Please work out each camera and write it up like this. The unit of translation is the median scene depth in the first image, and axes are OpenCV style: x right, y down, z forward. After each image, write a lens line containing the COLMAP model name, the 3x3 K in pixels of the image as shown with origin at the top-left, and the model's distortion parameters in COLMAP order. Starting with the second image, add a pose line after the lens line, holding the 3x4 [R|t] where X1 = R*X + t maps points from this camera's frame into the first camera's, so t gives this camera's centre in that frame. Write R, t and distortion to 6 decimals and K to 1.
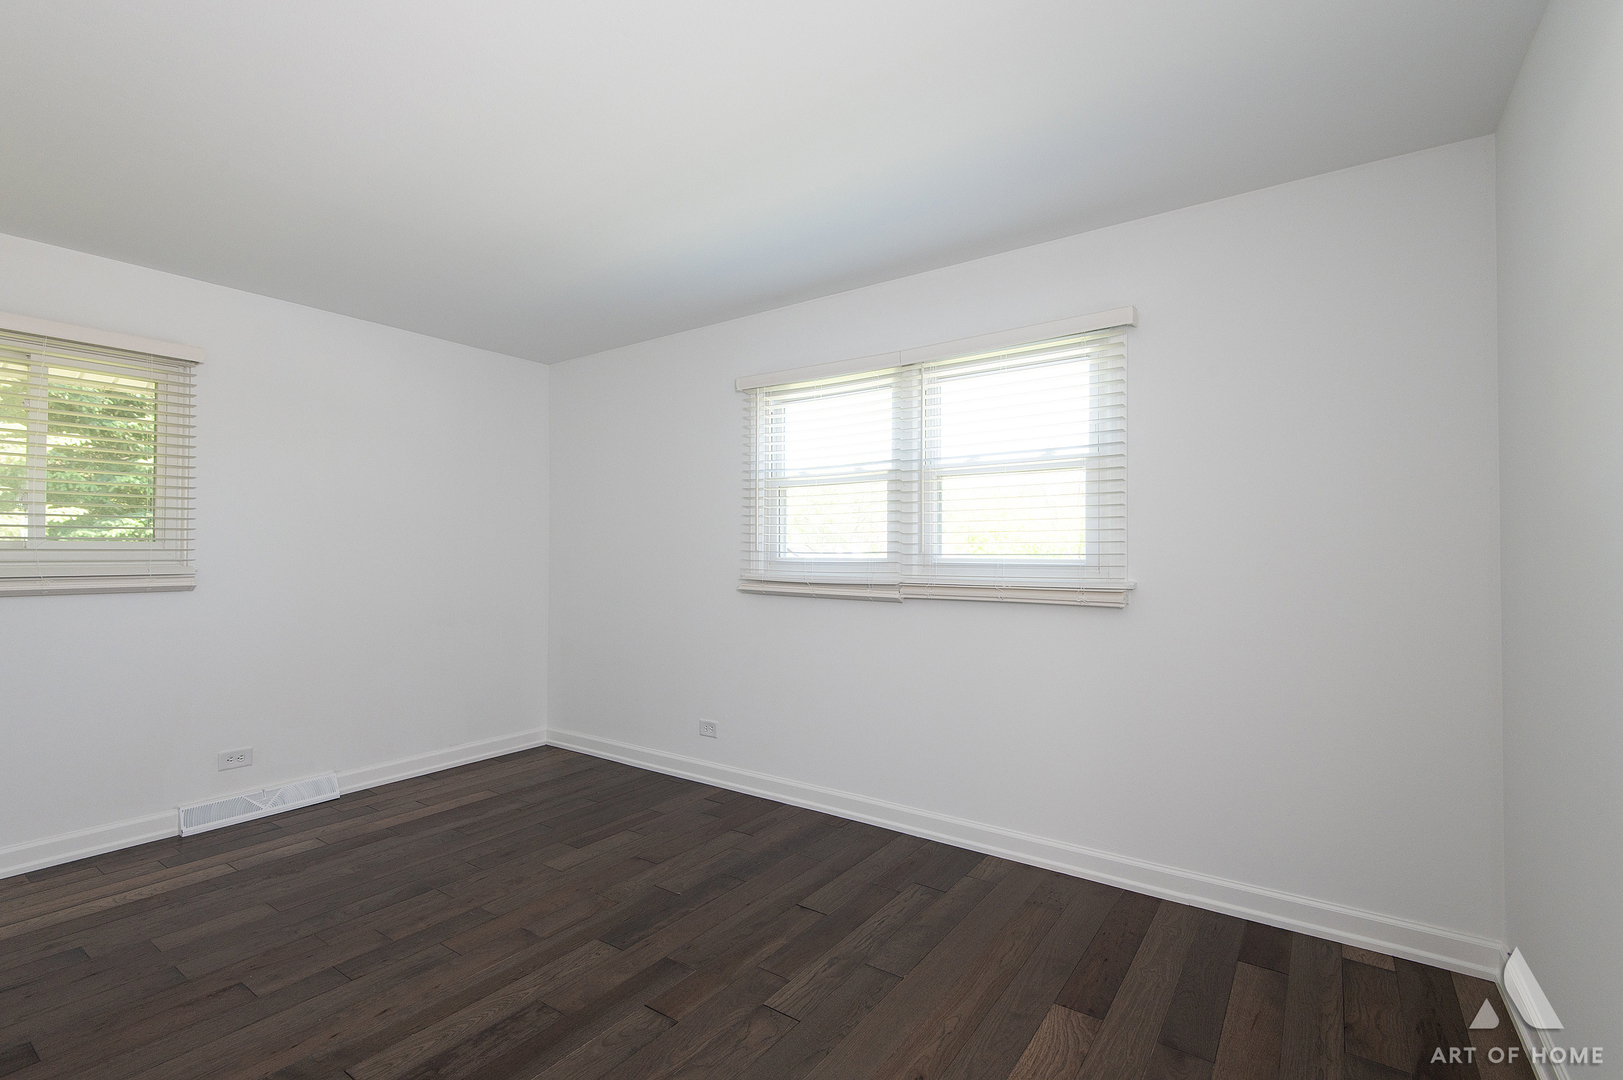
lens RADIAL K [[722.6, 0, 796.1], [0, 722.6, 541.1], [0, 0, 1]] dist [0.012008, -0.004935]
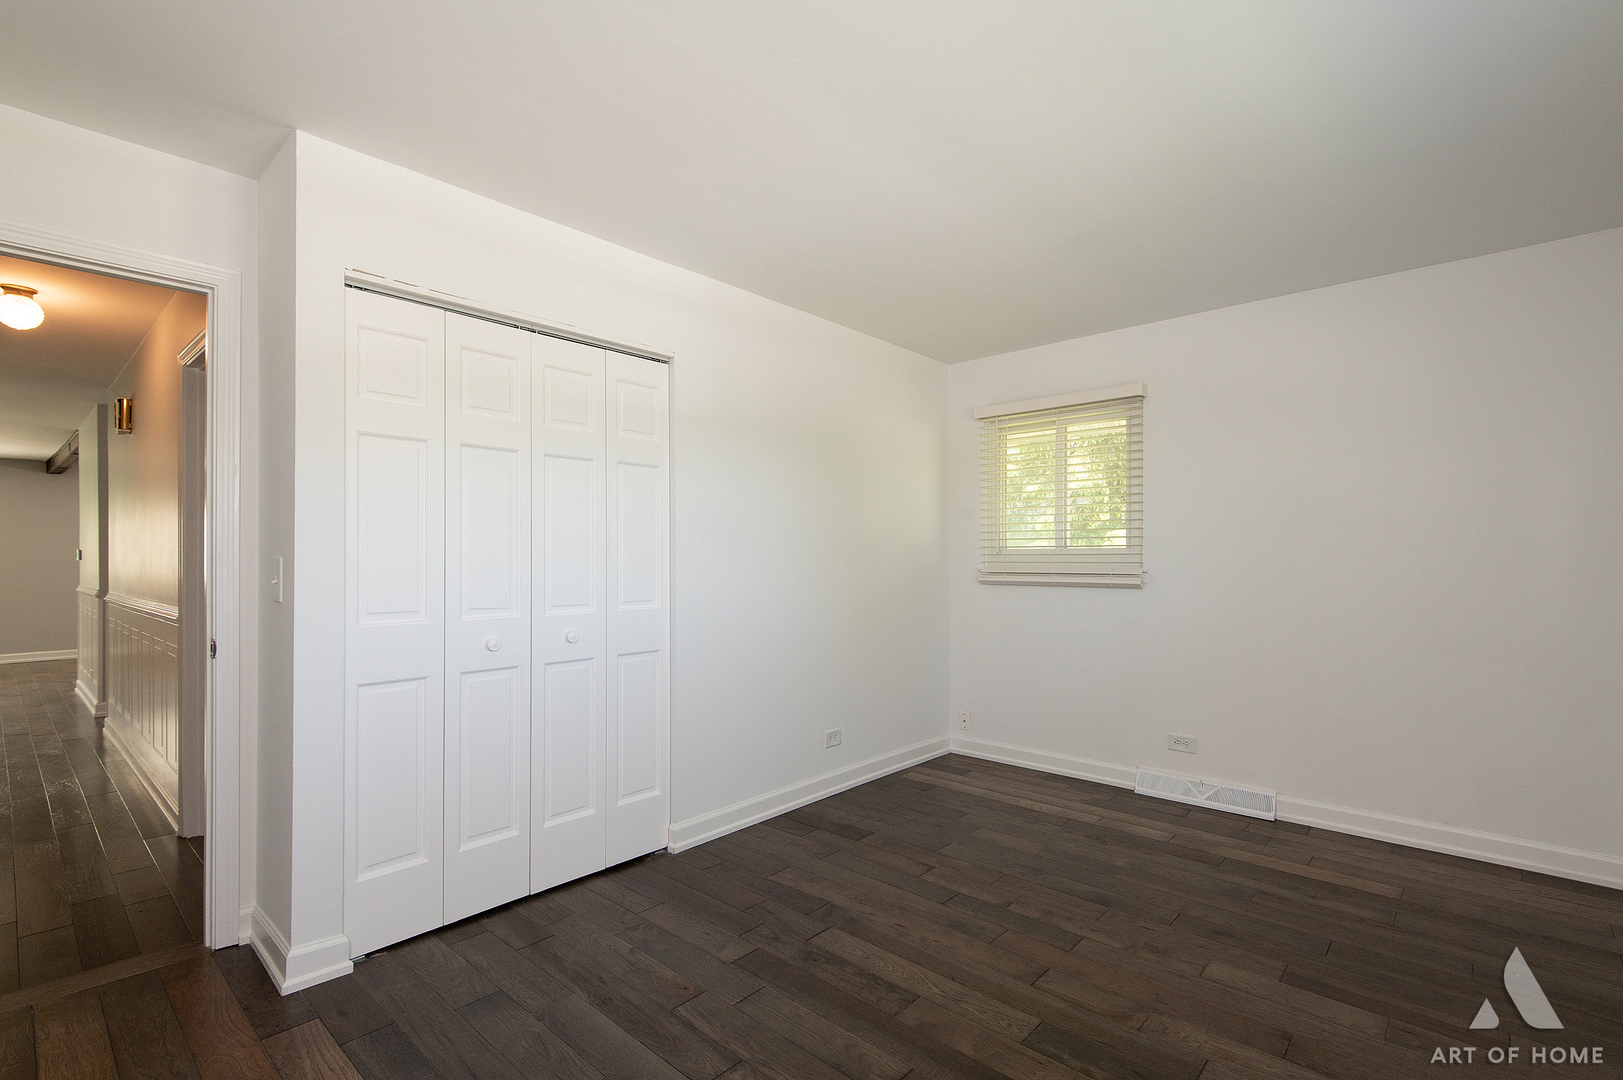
lens RADIAL K [[722.6, 0, 799.2], [0, 722.6, 555.8], [0, 0, 1]] dist [0.012008, -0.004935]
pose [[-0.096764, -0.002006, -0.995305, 0.445726], [0.016476, 0.999858, -0.003617, 0.010718], [0.995171, -0.016748, -0.096718, 0.624031]]
